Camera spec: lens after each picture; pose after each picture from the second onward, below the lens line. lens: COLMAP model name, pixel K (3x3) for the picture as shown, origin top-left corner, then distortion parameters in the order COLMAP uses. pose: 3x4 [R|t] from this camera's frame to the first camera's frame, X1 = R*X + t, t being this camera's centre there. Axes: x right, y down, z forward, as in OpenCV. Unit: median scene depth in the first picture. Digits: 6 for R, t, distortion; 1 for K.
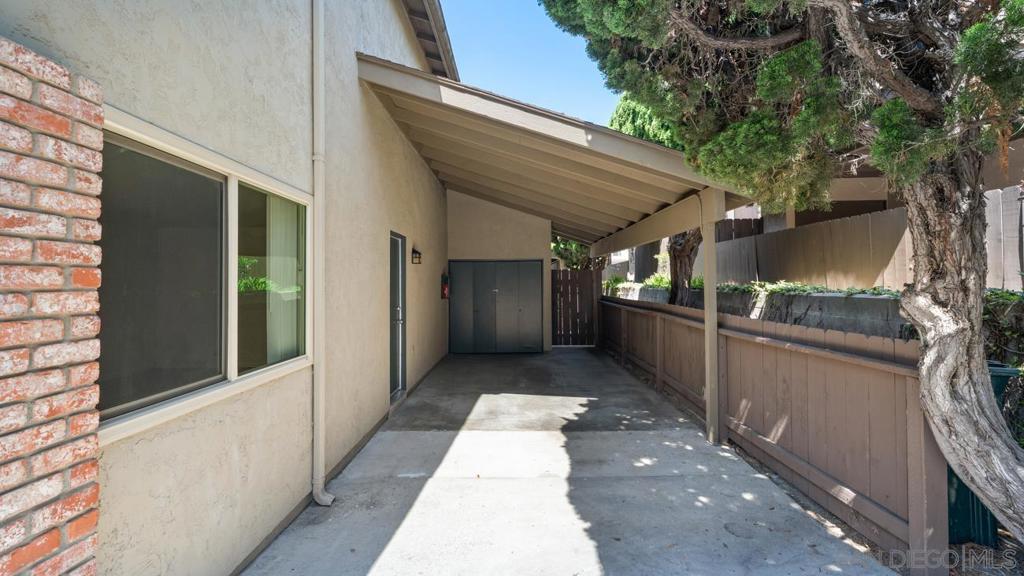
lens RADIAL K [[469.1, 0, 510.6], [0, 469.1, 277.9], [0, 0, 1]] dist [-0.000382, 0.001188]
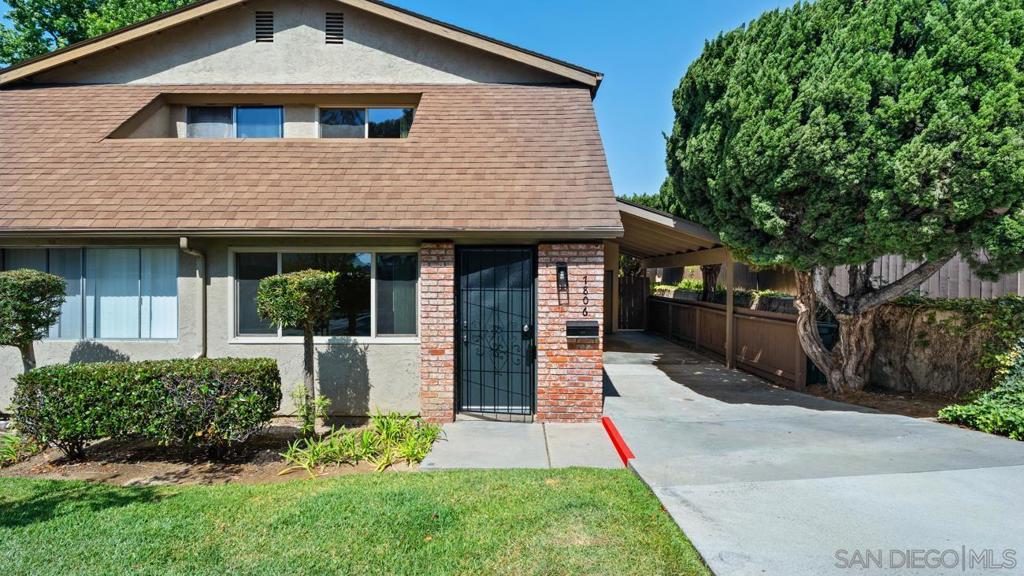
lens RADIAL K [[469.1, 0, 511.9], [0, 469.1, 292.8], [0, 0, 1]] dist [-0.000382, 0.001188]
pose [[0.999849, 0.009544, -0.014534, -0.420921], [-0.008939, 0.999113, 0.041140, -0.051293], [0.014914, -0.041004, 0.999048, -0.900375]]
